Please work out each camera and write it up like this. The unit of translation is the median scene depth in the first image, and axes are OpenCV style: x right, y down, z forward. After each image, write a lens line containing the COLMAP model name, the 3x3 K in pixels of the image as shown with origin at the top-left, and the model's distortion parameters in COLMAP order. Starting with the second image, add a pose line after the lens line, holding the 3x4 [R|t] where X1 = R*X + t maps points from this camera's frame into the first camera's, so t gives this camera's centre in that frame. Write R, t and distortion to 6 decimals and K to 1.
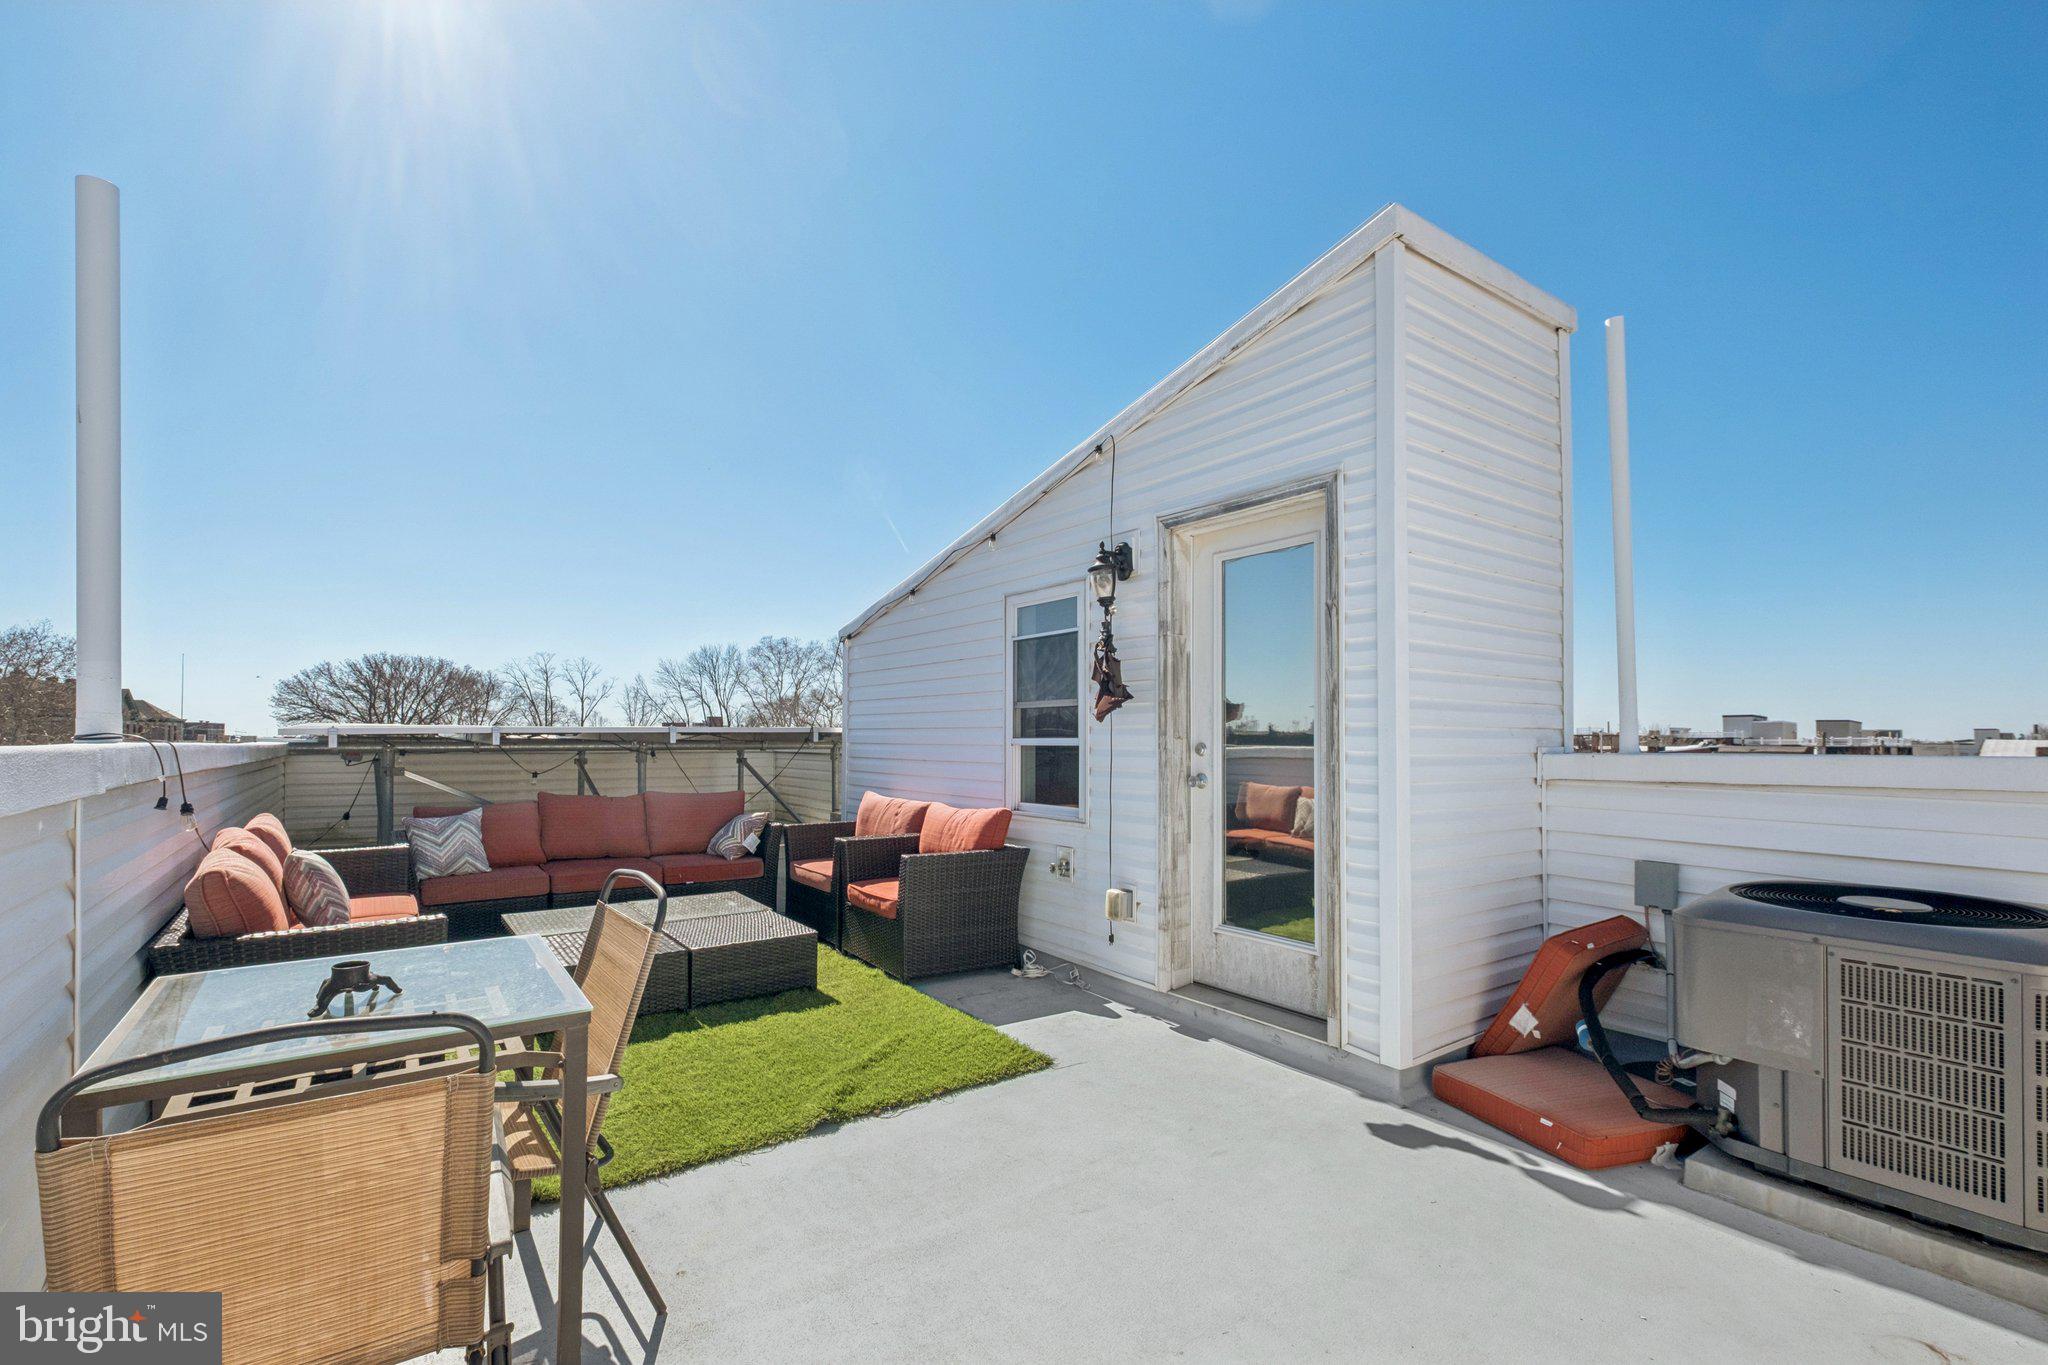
lens RADIAL K [[918.8, 0, 1024.0], [0, 918.8, 682.5], [0, 0, 1]] dist [-0.000098, -0.000075]
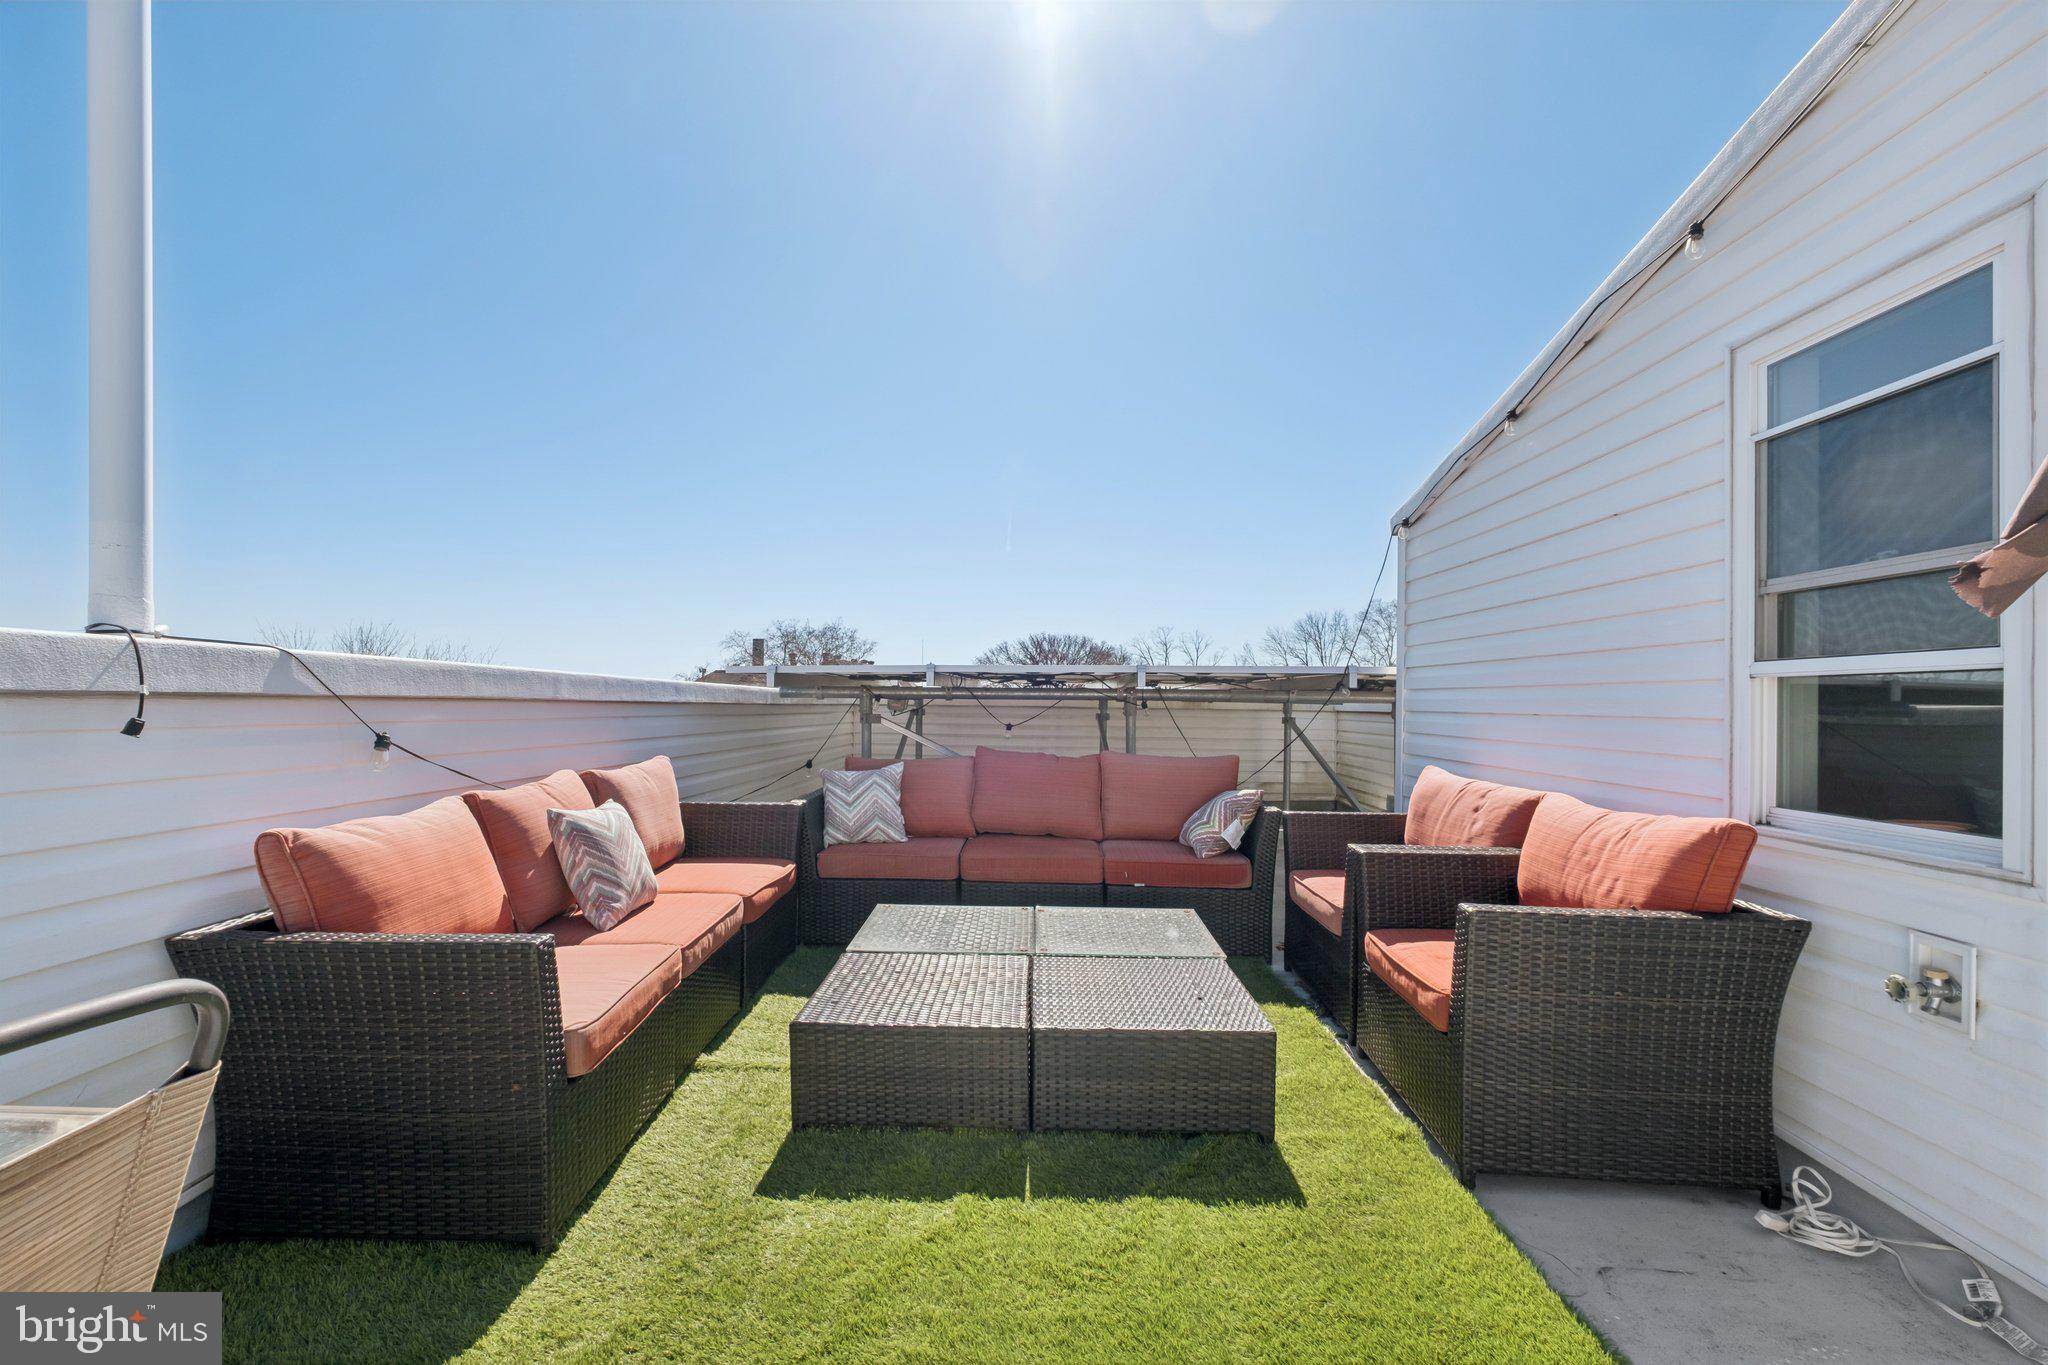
lens RADIAL K [[884.6, 0, 1018.0], [0, 884.6, 701.5], [0, 0, 1]] dist [-0.007220, -0.000280]
pose [[0.784133, 0.004774, -0.620574, -0.027025], [0.027380, 0.998731, 0.042280, 0.052170], [0.619988, -0.050145, 0.783007, 0.448337]]
